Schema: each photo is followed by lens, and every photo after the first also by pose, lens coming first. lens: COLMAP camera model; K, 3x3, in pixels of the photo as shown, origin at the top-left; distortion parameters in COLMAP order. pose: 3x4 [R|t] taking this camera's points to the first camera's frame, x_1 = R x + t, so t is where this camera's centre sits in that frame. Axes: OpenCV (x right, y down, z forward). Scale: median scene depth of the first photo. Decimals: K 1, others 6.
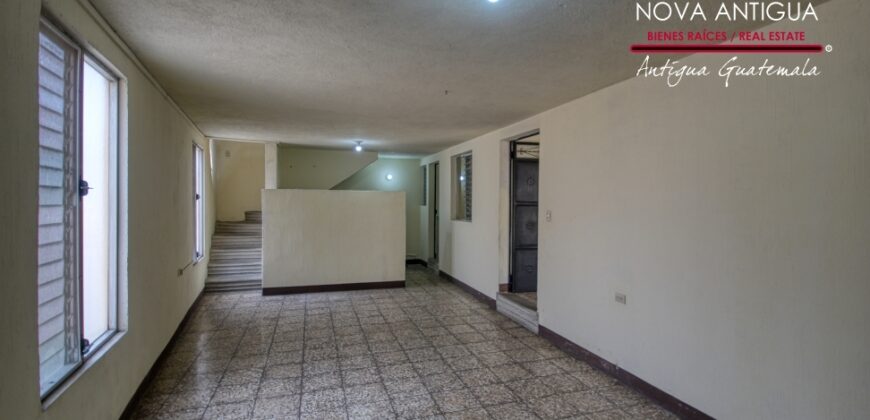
lens RADIAL K [[402.1, 0, 450.5], [0, 402.1, 209.6], [0, 0, 1]] dist [0.001329, -0.000092]
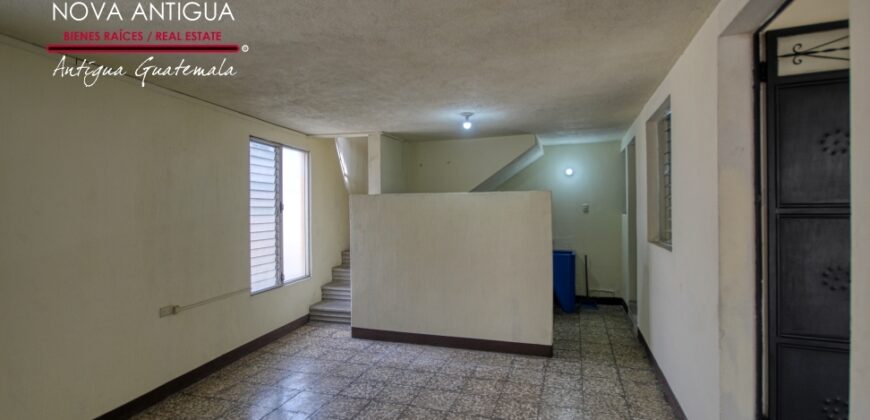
lens RADIAL K [[402.1, 0, 450.5], [0, 402.1, 209.6], [0, 0, 1]] dist [0.001329, -0.000092]
pose [[0.809623, -0.011979, -0.586828, 0.223614], [0.002667, 0.999856, -0.016730, -0.018214], [0.586945, 0.011980, 0.809538, 0.906065]]
